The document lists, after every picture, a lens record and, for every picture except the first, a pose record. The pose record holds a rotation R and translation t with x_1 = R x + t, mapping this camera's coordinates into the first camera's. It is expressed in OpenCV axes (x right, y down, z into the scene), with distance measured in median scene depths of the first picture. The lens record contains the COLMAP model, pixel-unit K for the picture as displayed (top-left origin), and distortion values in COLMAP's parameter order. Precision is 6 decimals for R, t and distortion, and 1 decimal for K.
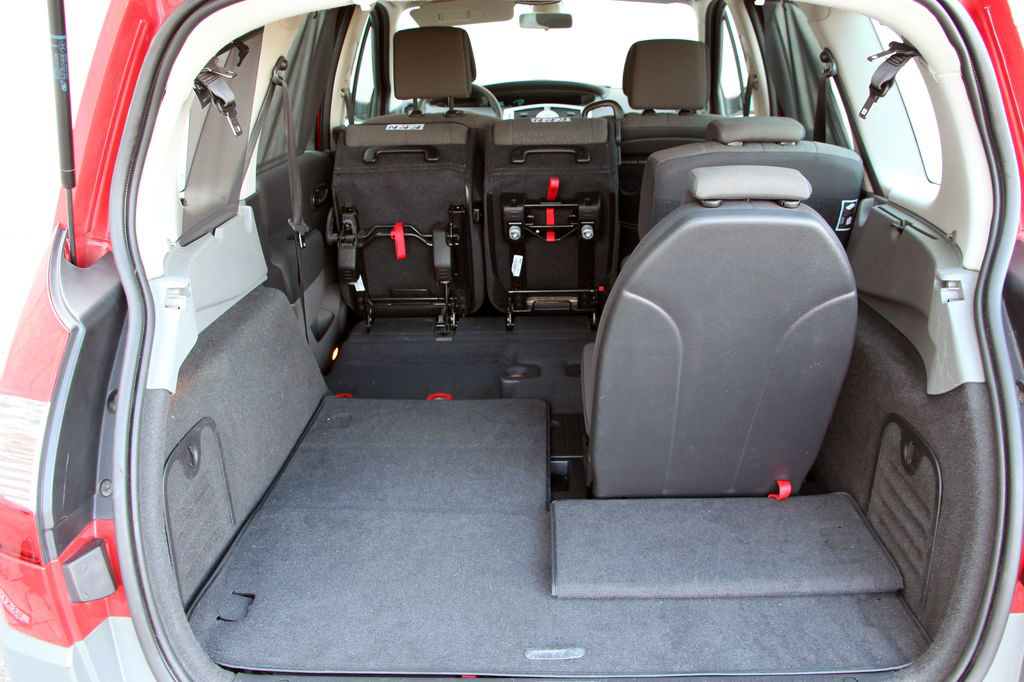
lens RADIAL K [[845.4, 0, 523.9], [0, 845.4, 343.6], [0, 0, 1]] dist [-0.167642, 0.135738]
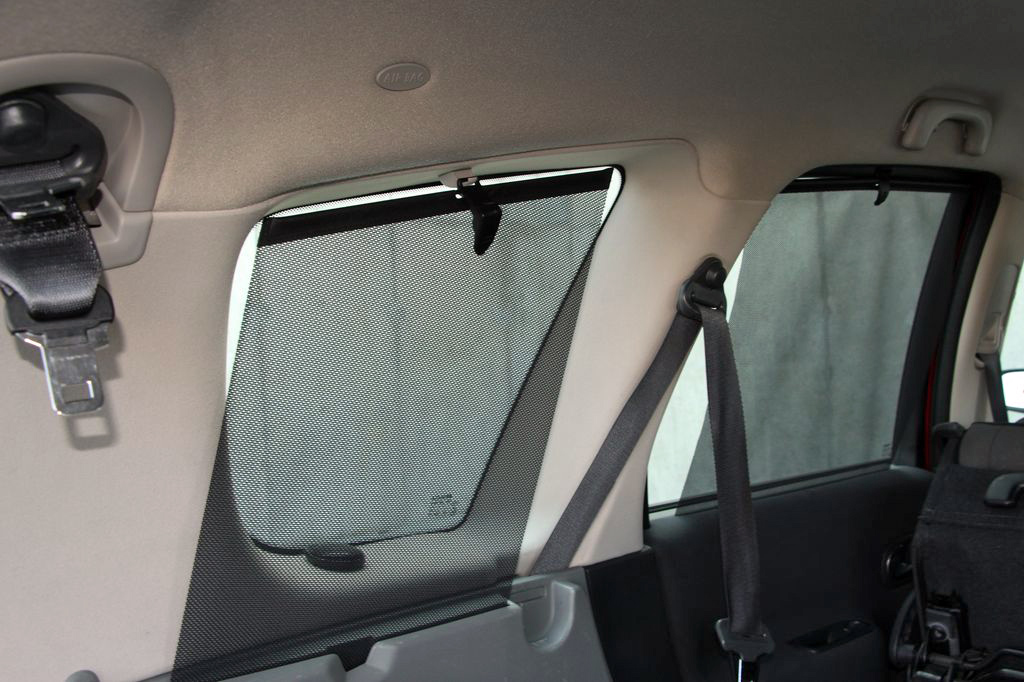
lens RADIAL K [[966.3, 0, 512.2], [0, 966.3, 342.2], [0, 0, 1]] dist [-0.017014, 0.000000]
pose [[0.690880, -0.010292, -0.722896, 0.028588], [-0.225205, 0.947086, -0.228715, -0.221862], [0.686999, 0.320815, 0.652005, 0.808561]]
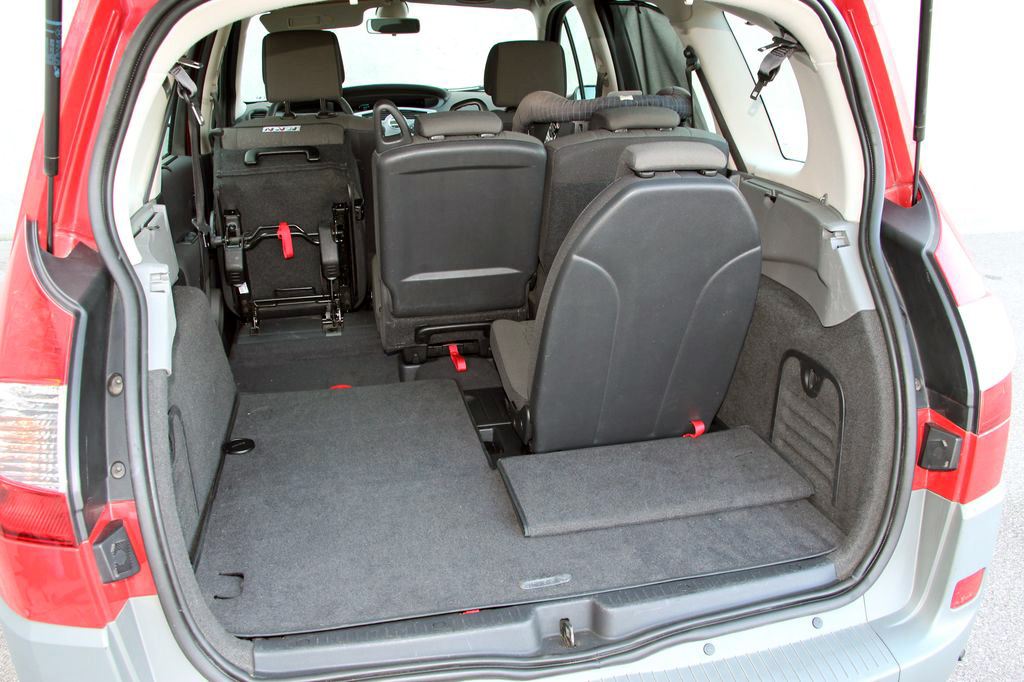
lens RADIAL K [[845.4, 0, 525.6], [0, 845.4, 342.2], [0, 0, 1]] dist [-0.167642, 0.135738]
pose [[0.970757, -0.073933, 0.228395, -0.196663], [0.076920, 0.997028, -0.004190, 0.050994], [-0.227406, 0.021635, 0.973560, -0.081508]]
